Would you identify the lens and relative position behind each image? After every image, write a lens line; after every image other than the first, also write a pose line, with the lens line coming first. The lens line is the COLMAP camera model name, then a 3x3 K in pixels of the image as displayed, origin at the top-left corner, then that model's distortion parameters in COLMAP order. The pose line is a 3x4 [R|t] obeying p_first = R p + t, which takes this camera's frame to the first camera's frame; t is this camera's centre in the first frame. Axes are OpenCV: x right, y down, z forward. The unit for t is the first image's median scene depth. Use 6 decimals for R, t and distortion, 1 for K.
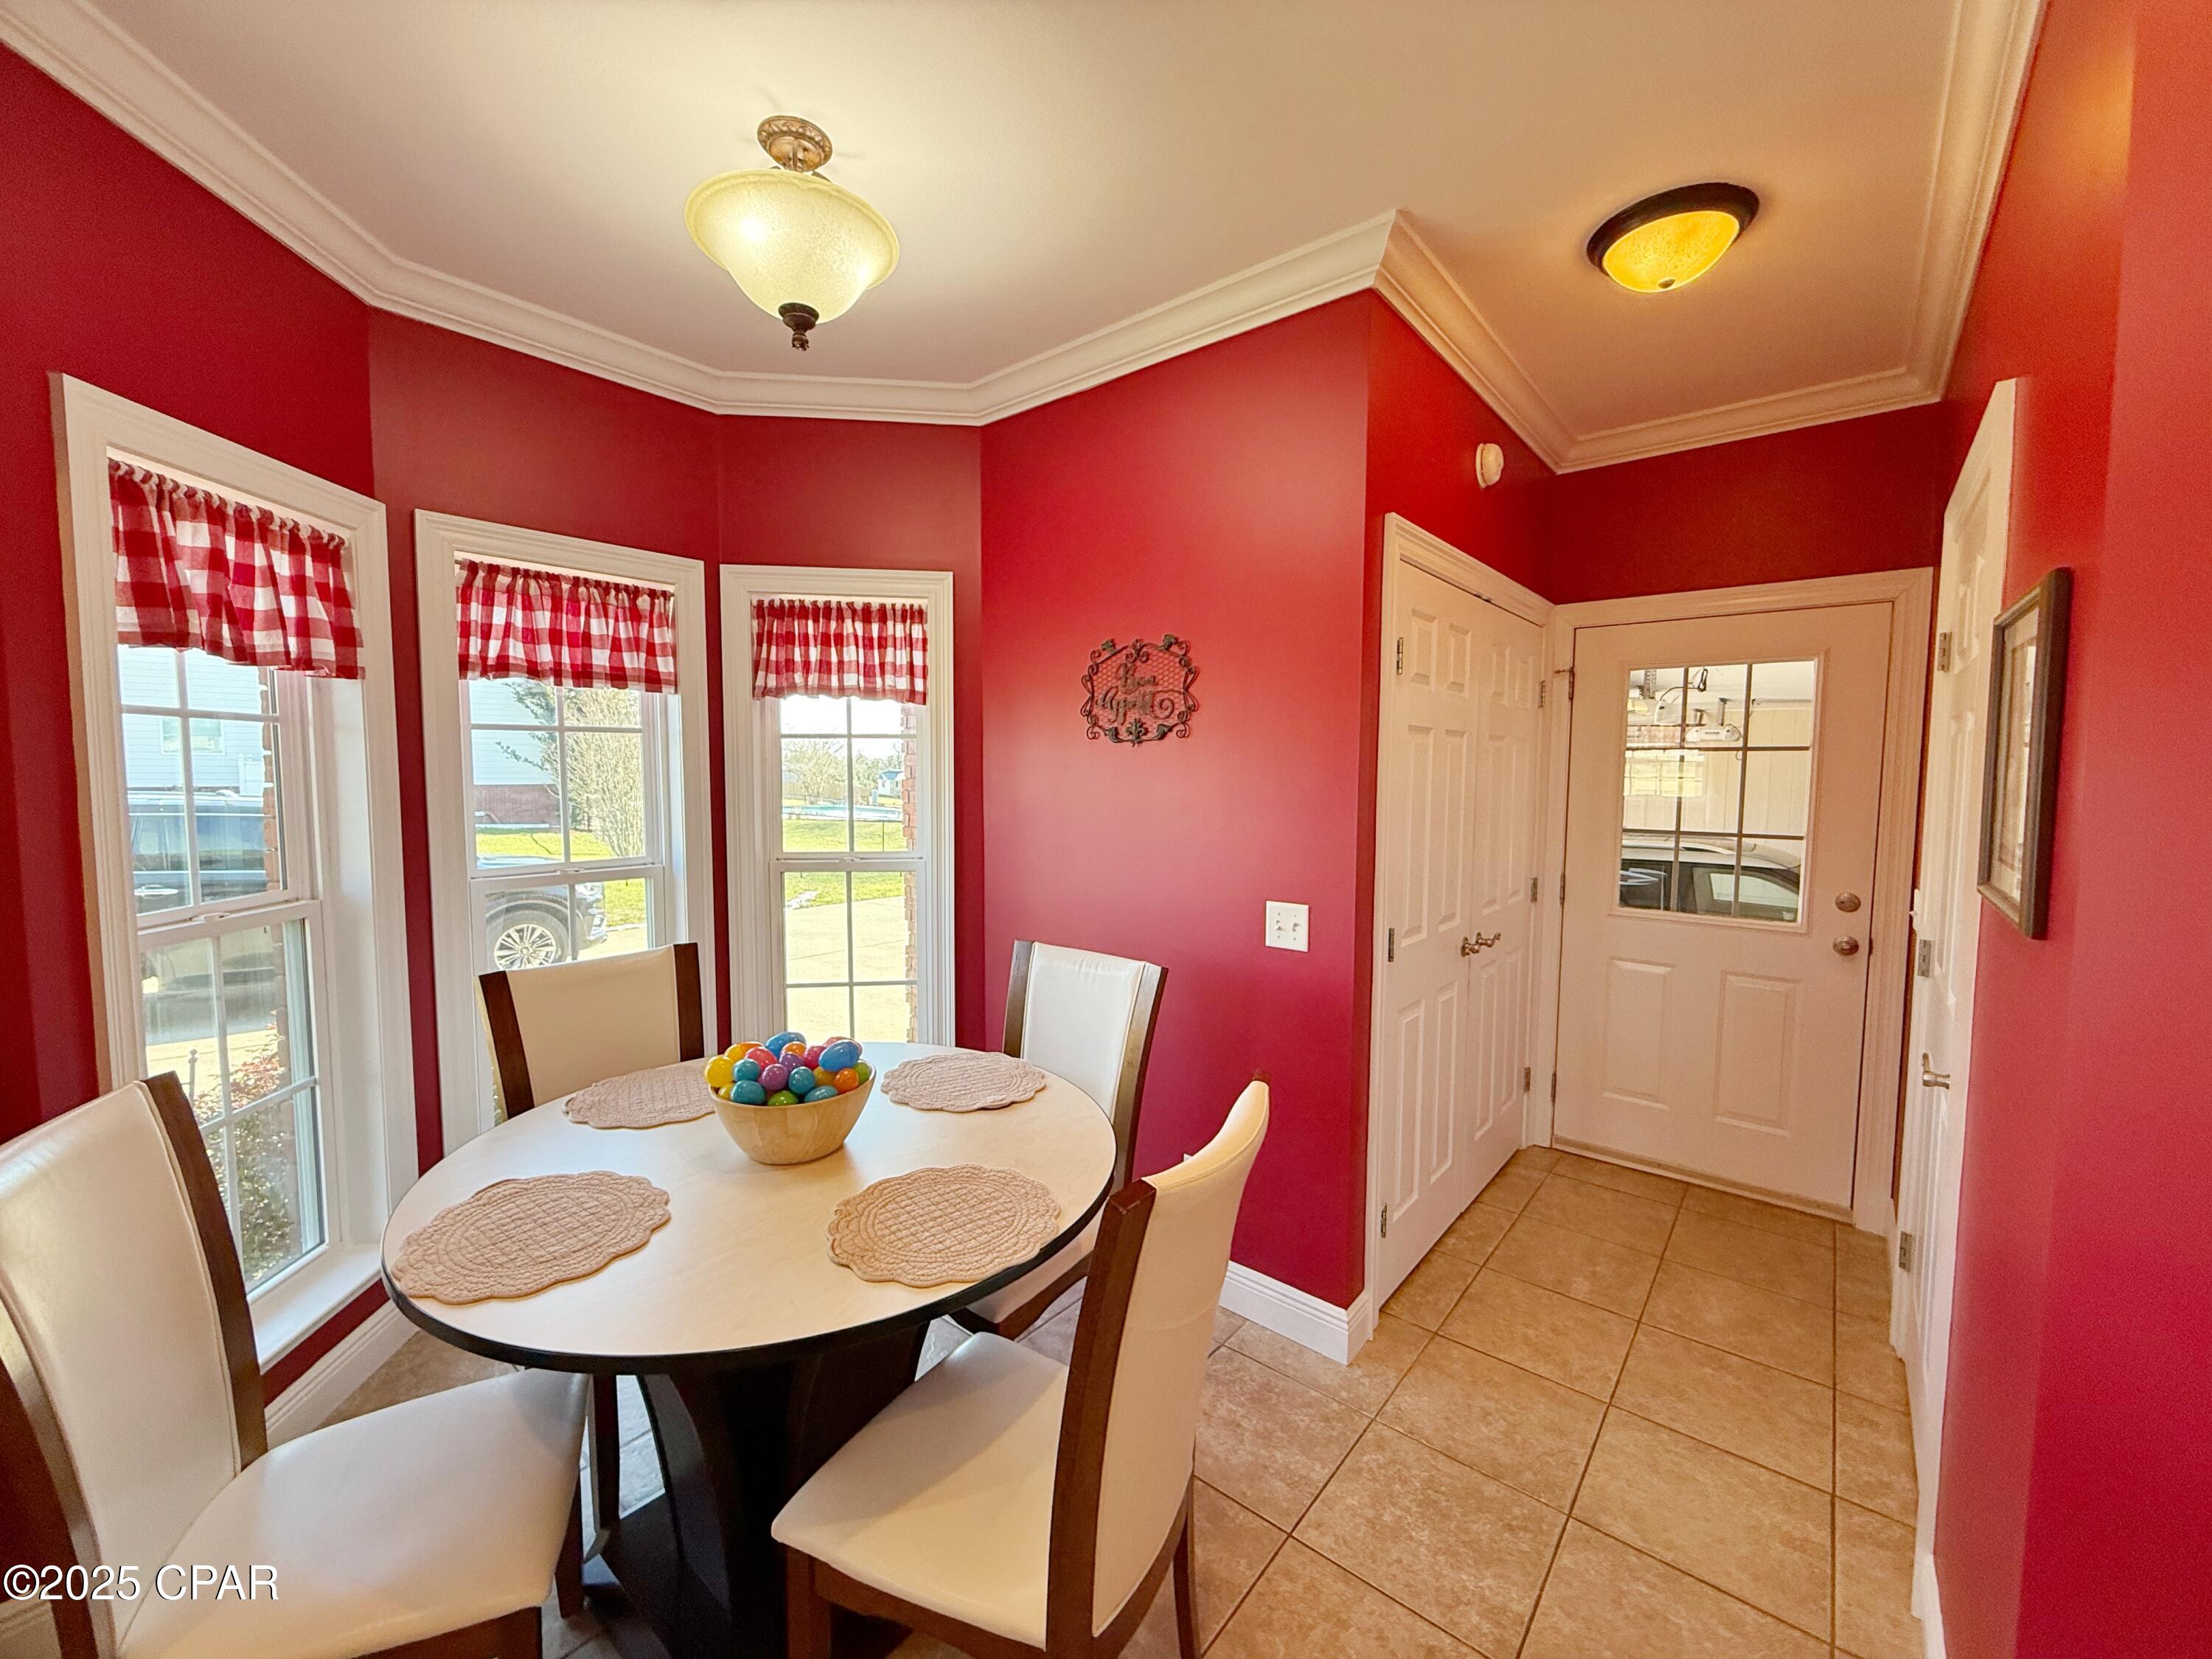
lens RADIAL K [[879.6, 0, 1099.0], [0, 879.6, 828.1], [0, 0, 1]] dist [-0.000394, 0.000043]
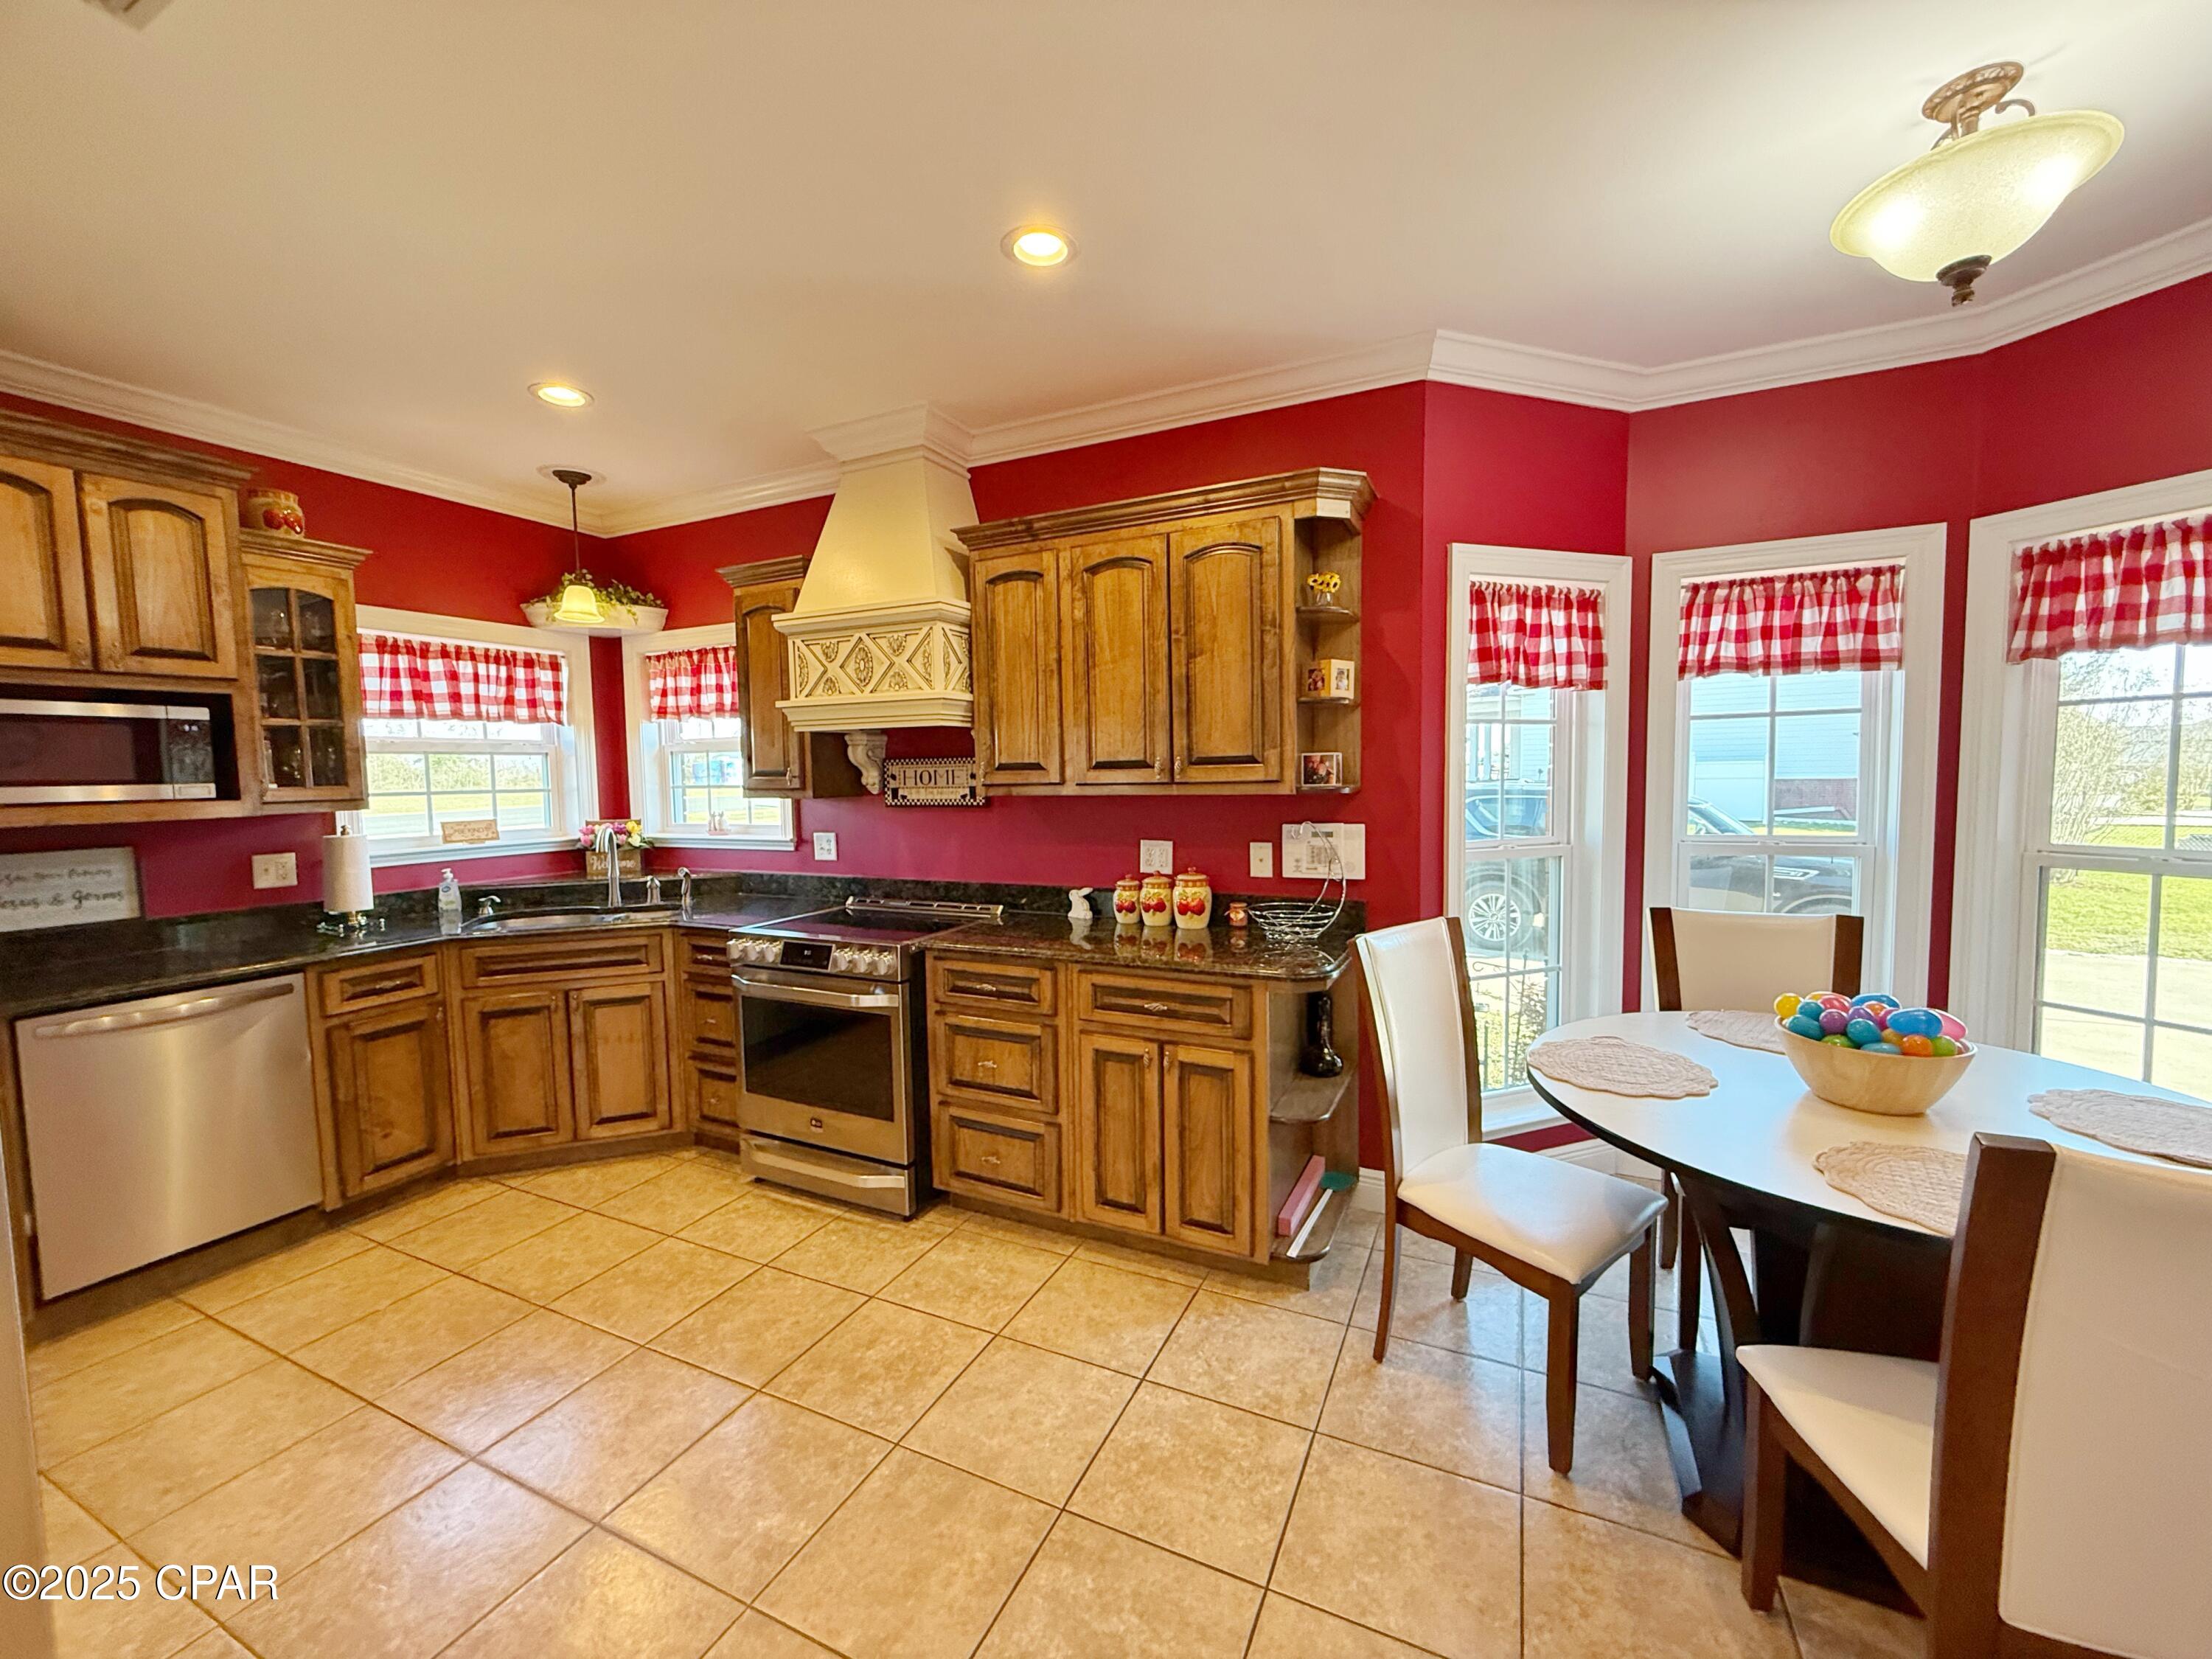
lens RADIAL K [[879.6, 0, 1099.0], [0, 879.6, 828.1], [0, 0, 1]] dist [-0.000394, 0.000043]
pose [[0.247709, 0.052092, -0.967433, 0.284376], [-0.047885, 0.997991, 0.041477, 0.027329], [0.967650, 0.036052, 0.249706, -0.103072]]
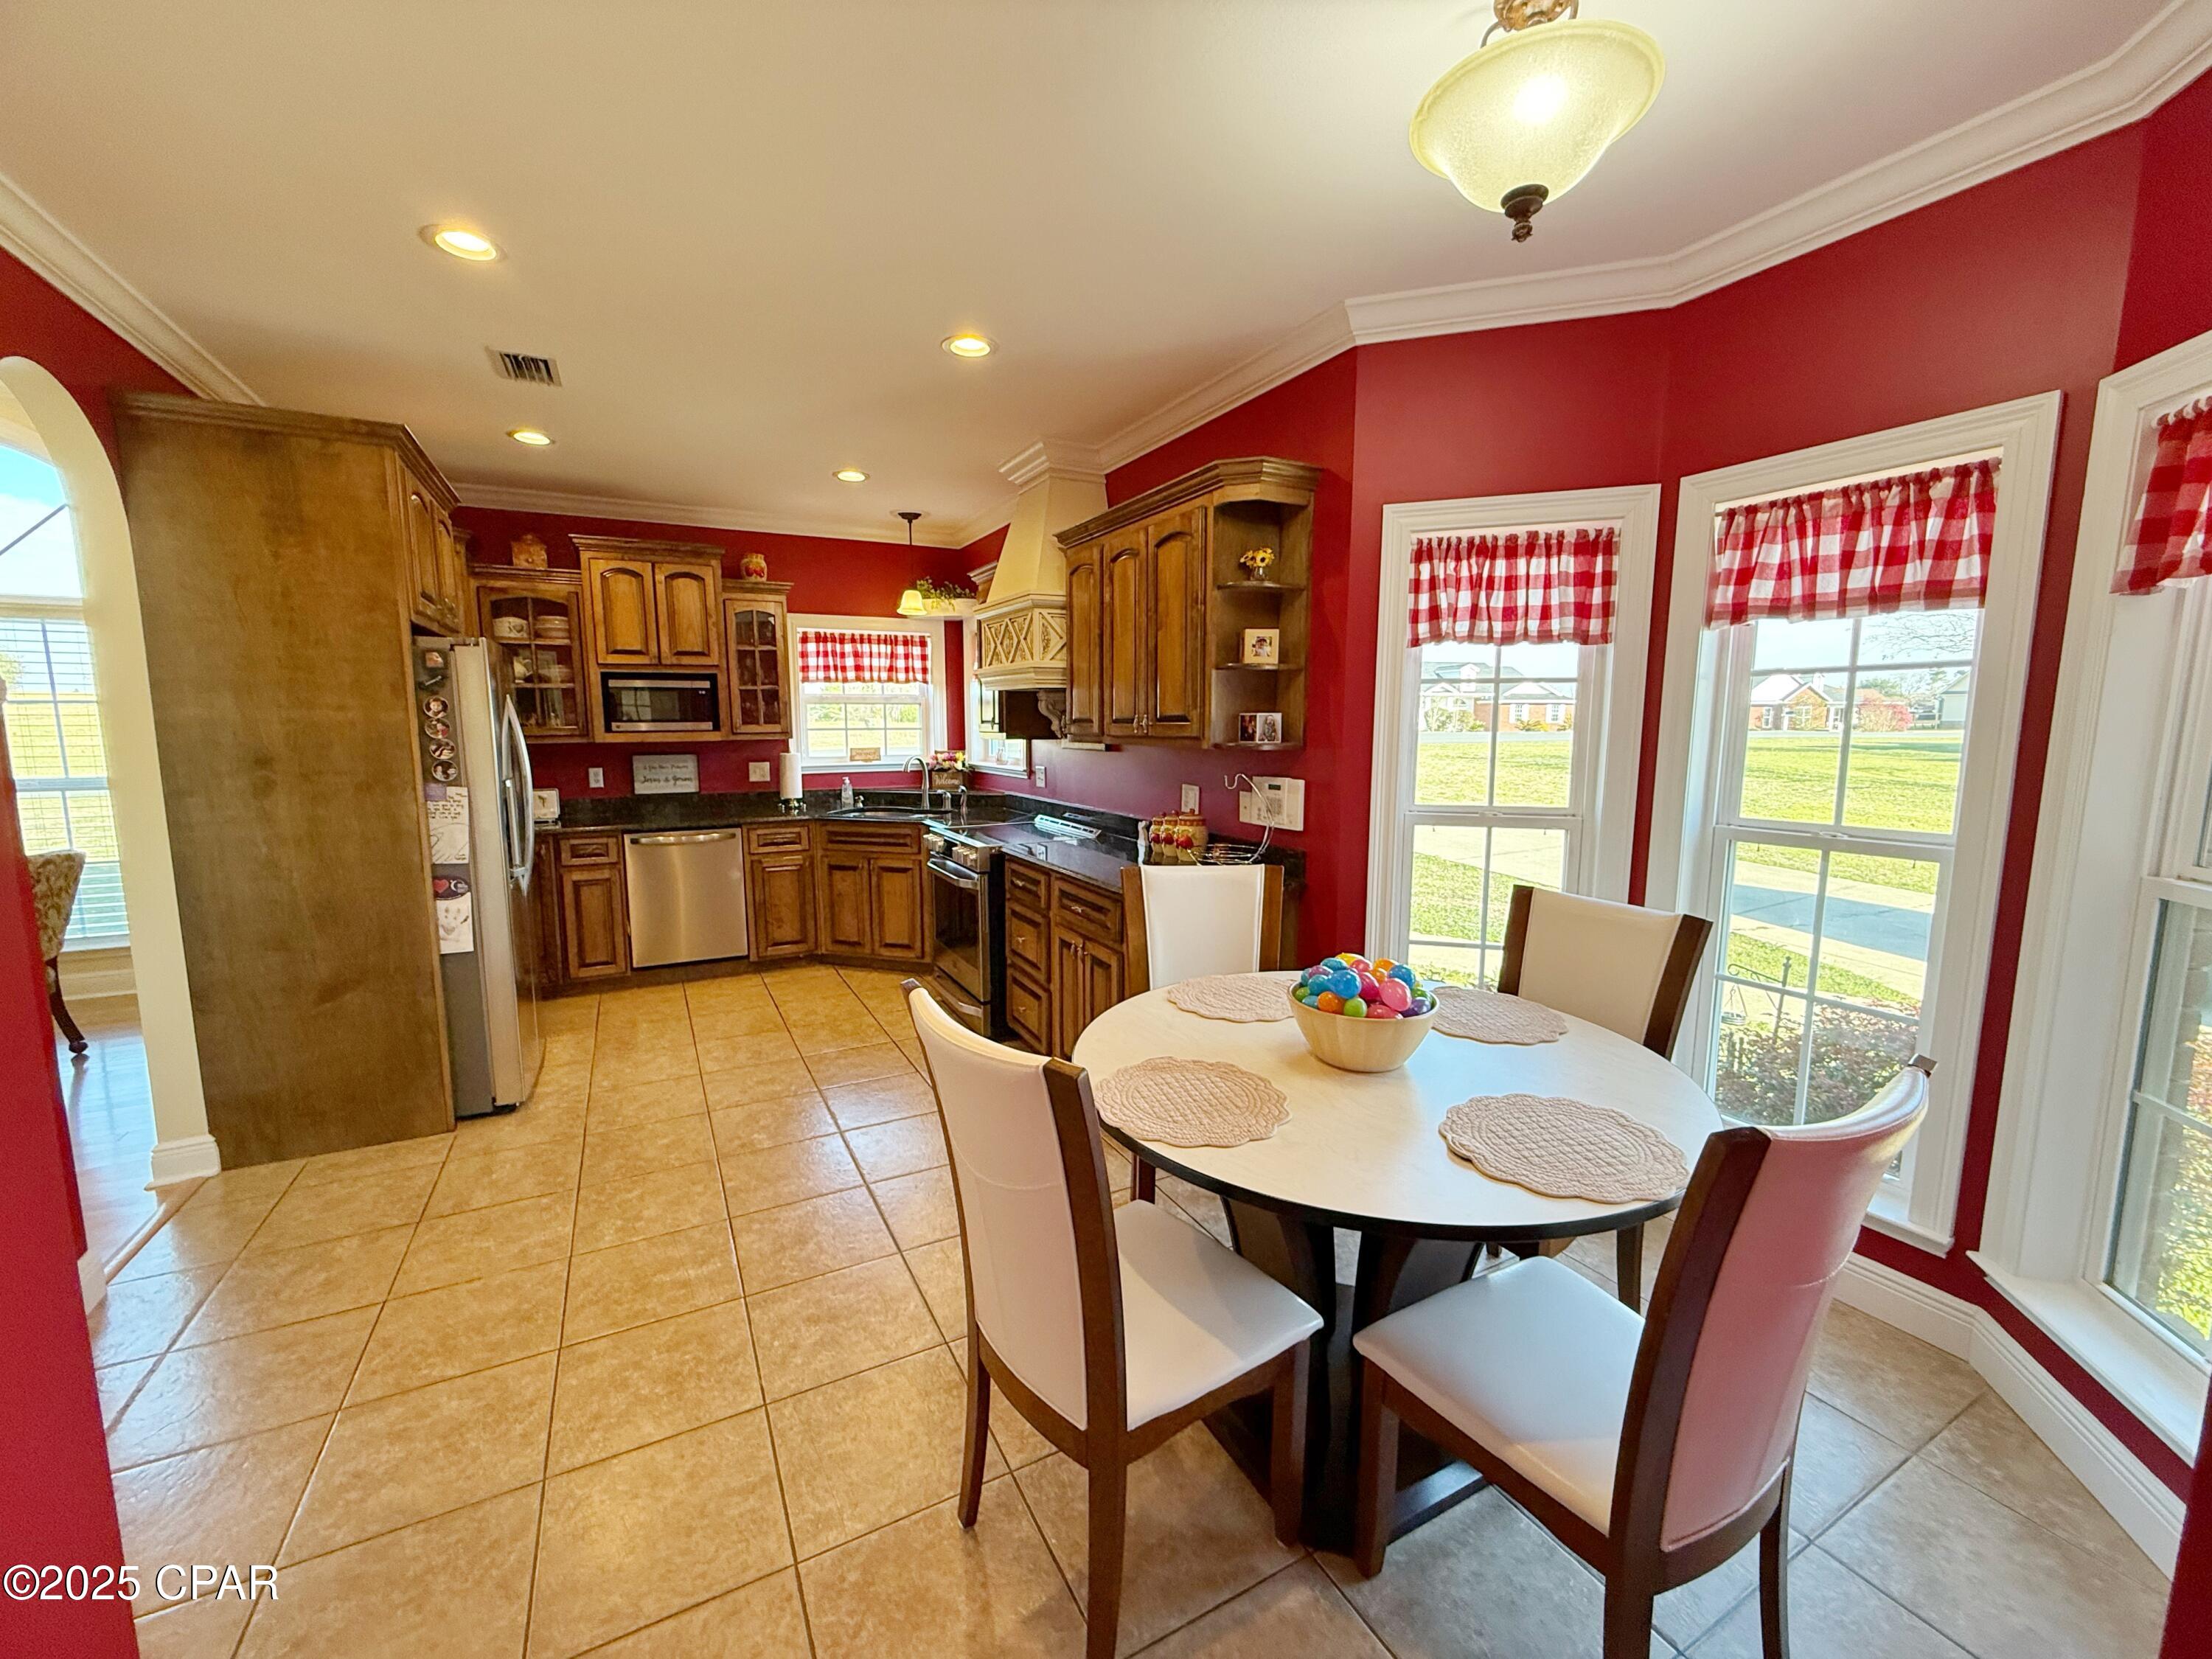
lens RADIAL K [[879.6, 0, 1099.0], [0, 879.6, 828.1], [0, 0, 1]] dist [-0.000394, 0.000043]
pose [[-0.378386, 0.109827, -0.919109, 0.513816], [-0.064020, 0.987454, 0.144350, -0.040219], [0.923431, 0.113462, -0.366608, 0.722780]]
